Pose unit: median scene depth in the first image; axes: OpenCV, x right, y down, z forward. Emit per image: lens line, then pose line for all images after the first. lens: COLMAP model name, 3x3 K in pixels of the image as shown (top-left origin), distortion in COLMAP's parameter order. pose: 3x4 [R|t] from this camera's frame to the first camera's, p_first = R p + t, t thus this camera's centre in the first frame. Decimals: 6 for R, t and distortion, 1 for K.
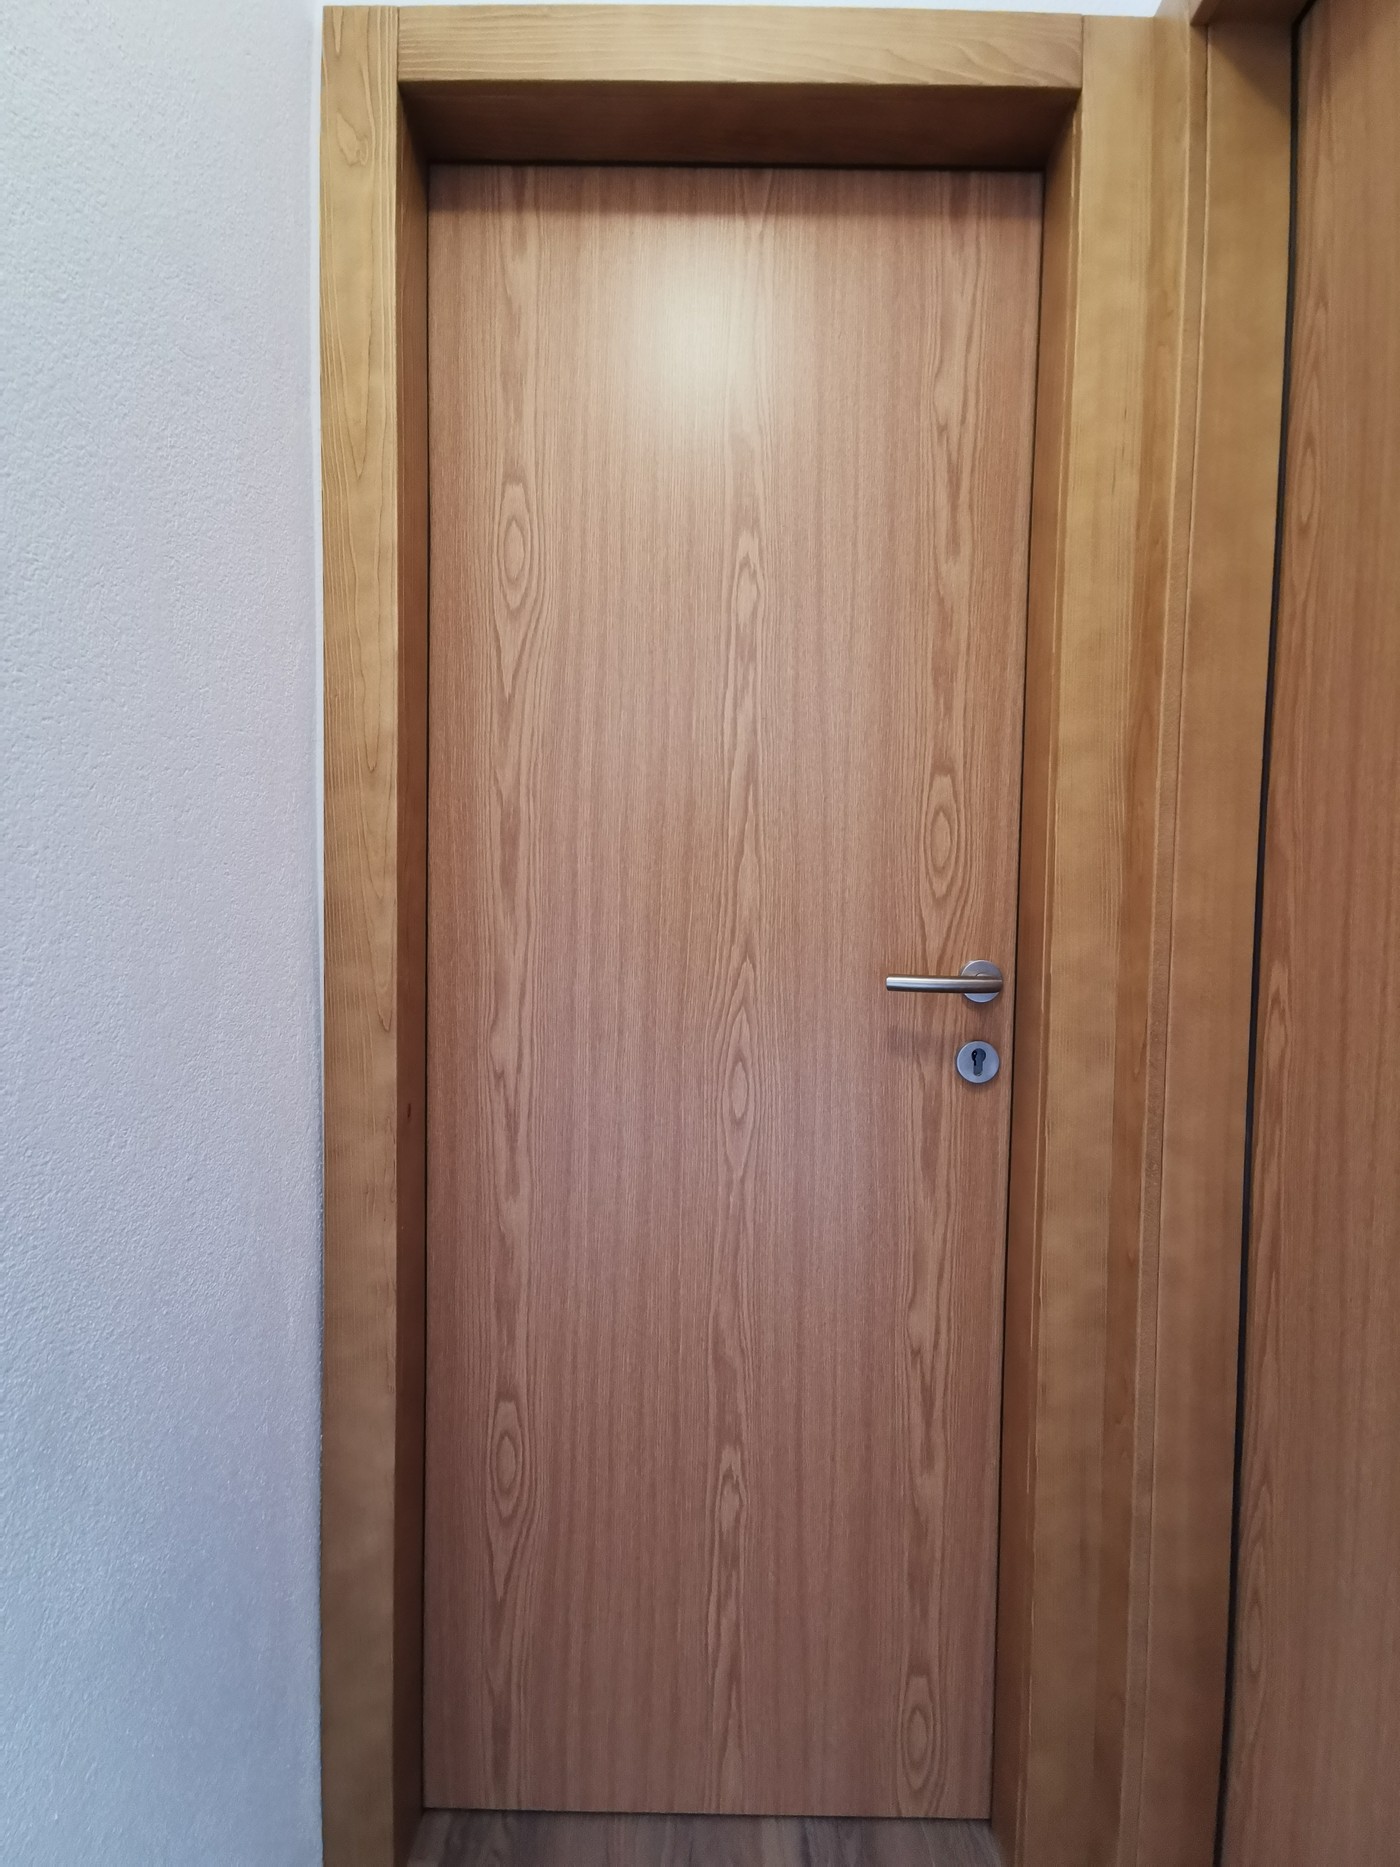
lens RADIAL K [[867.0, 0, 707.1], [0, 867.0, 941.9], [0, 0, 1]] dist [0.018700, -0.004891]
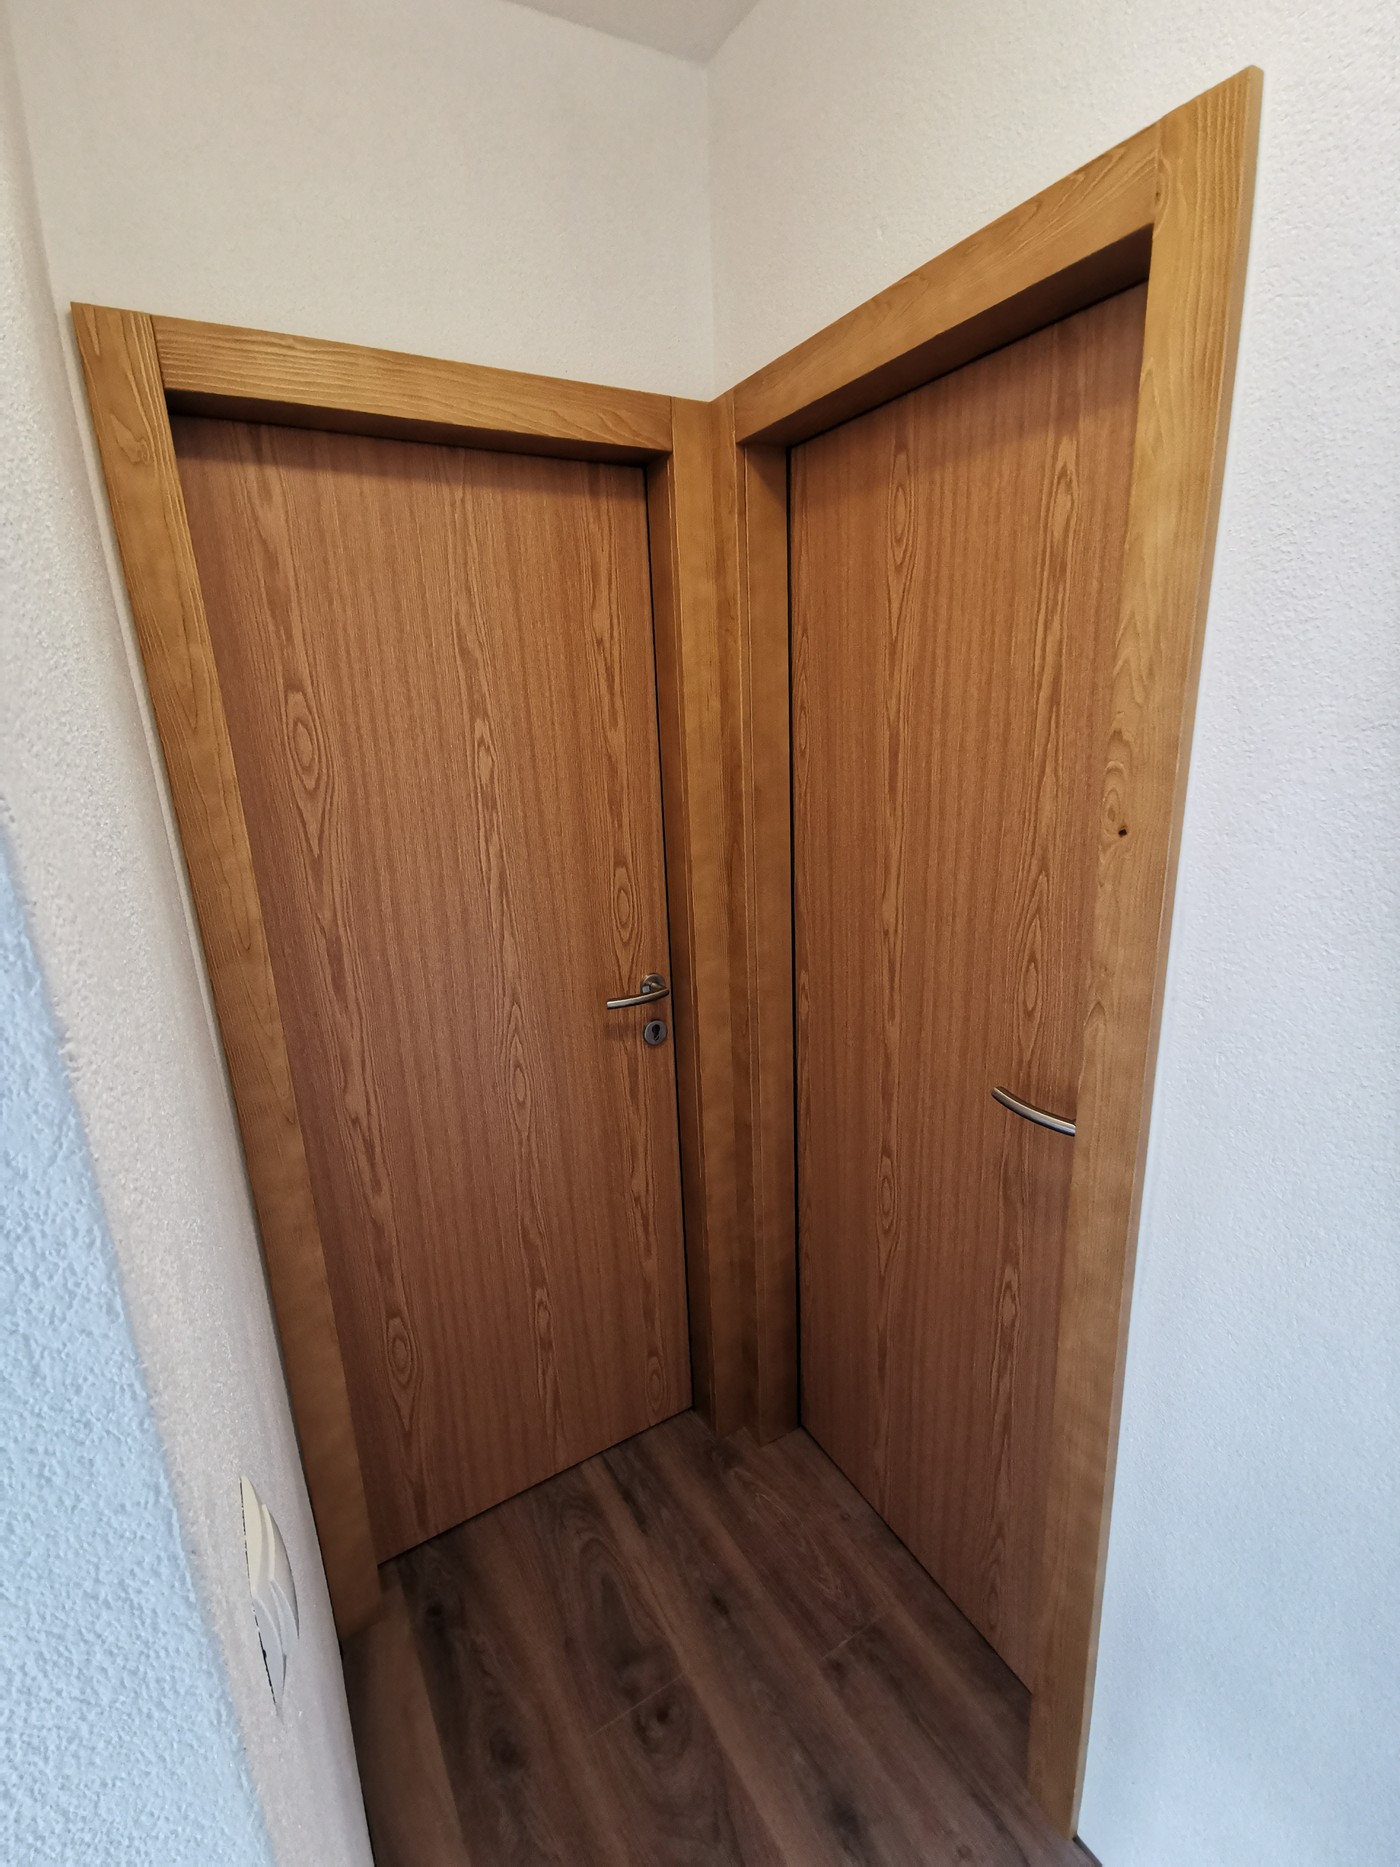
lens RADIAL K [[867.0, 0, 707.1], [0, 867.0, 941.9], [0, 0, 1]] dist [0.018700, -0.004891]
pose [[0.858414, -0.184598, 0.478591, -0.378904], [0.073868, 0.967763, 0.240786, -0.433576], [-0.507612, -0.171341, 0.844377, -0.441463]]
